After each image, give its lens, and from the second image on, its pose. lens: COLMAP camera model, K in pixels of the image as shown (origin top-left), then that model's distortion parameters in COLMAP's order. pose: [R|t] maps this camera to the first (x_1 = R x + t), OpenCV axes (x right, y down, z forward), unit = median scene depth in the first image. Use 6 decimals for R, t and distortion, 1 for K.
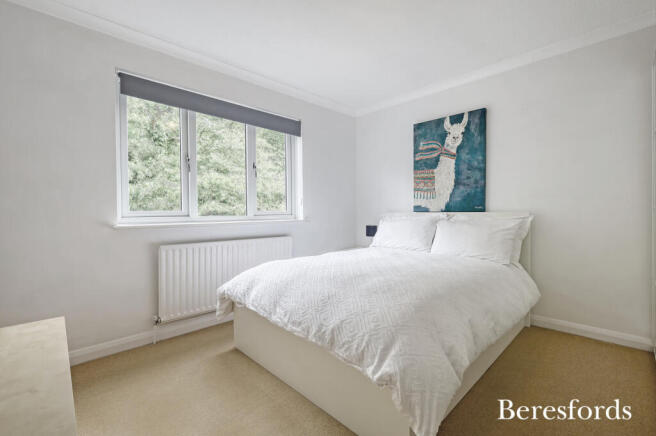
lens RADIAL K [[286.2, 0, 322.4], [0, 286.2, 217.3], [0, 0, 1]] dist [0.003015, 0.000438]
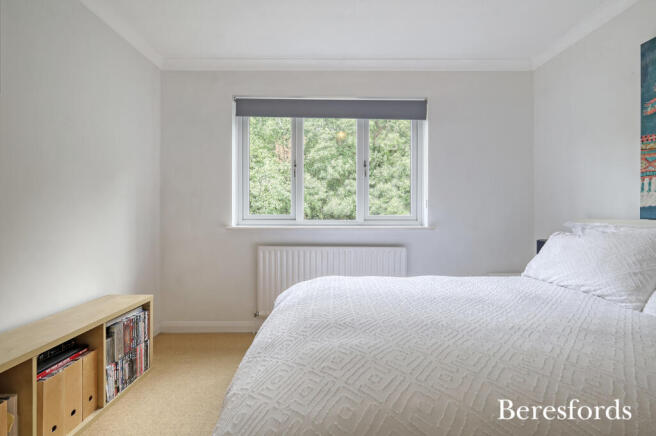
lens RADIAL K [[286.2, 0, 326.0], [0, 286.2, 218.6], [0, 0, 1]] dist [0.003015, 0.000438]
pose [[0.732625, 0.014030, -0.680488, 0.274053], [-0.022202, 0.999748, -0.003291, -0.006087], [0.680271, 0.017519, 0.732752, 0.274113]]
